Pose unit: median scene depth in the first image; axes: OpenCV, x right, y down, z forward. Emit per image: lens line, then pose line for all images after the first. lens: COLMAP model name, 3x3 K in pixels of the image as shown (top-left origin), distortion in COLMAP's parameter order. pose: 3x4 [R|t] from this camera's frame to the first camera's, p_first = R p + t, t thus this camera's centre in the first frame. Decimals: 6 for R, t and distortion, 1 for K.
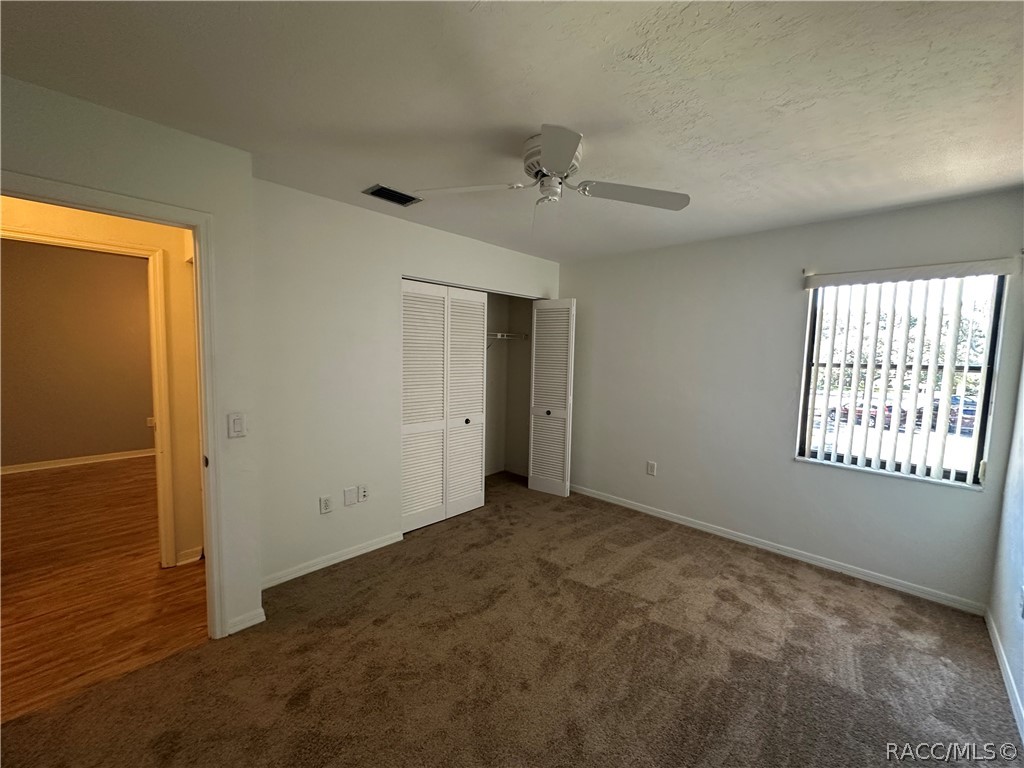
lens RADIAL K [[408.7, 0, 513.5], [0, 408.7, 385.7], [0, 0, 1]] dist [-0.001644, -0.000466]
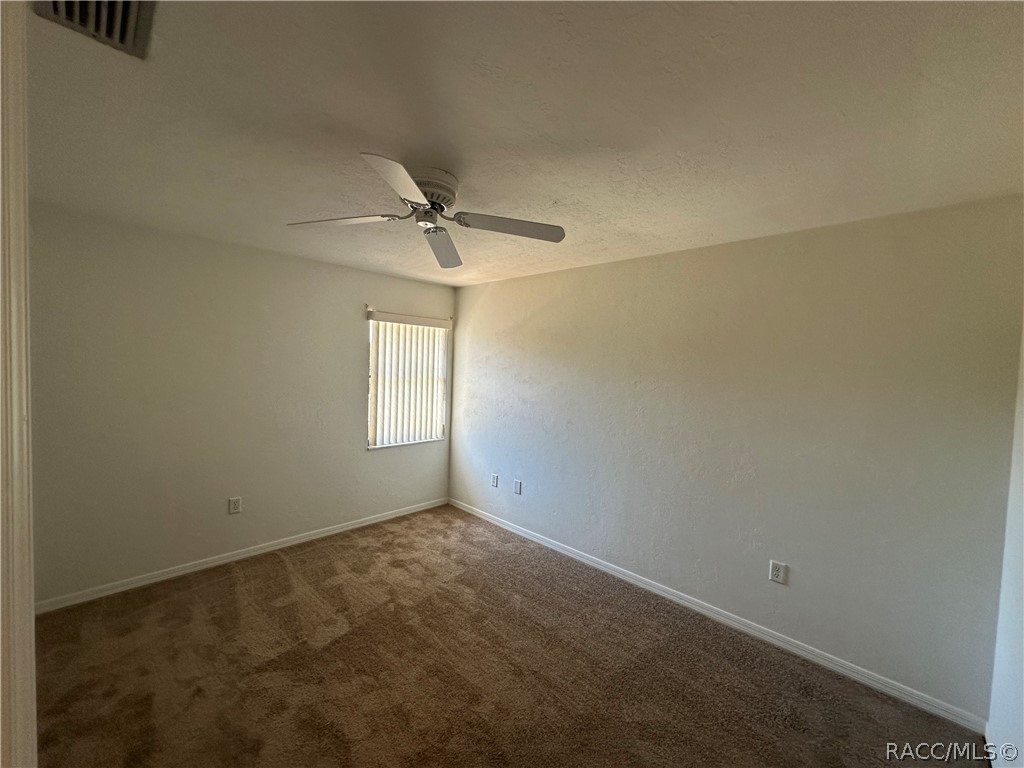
lens RADIAL K [[408.7, 0, 513.7], [0, 408.7, 382.0], [0, 0, 1]] dist [-0.001644, -0.000466]
pose [[-0.004598, -0.063330, 0.997982, -0.661076], [0.044021, 0.997012, 0.063472, -0.105870], [-0.999020, 0.044224, -0.001796, 0.574872]]
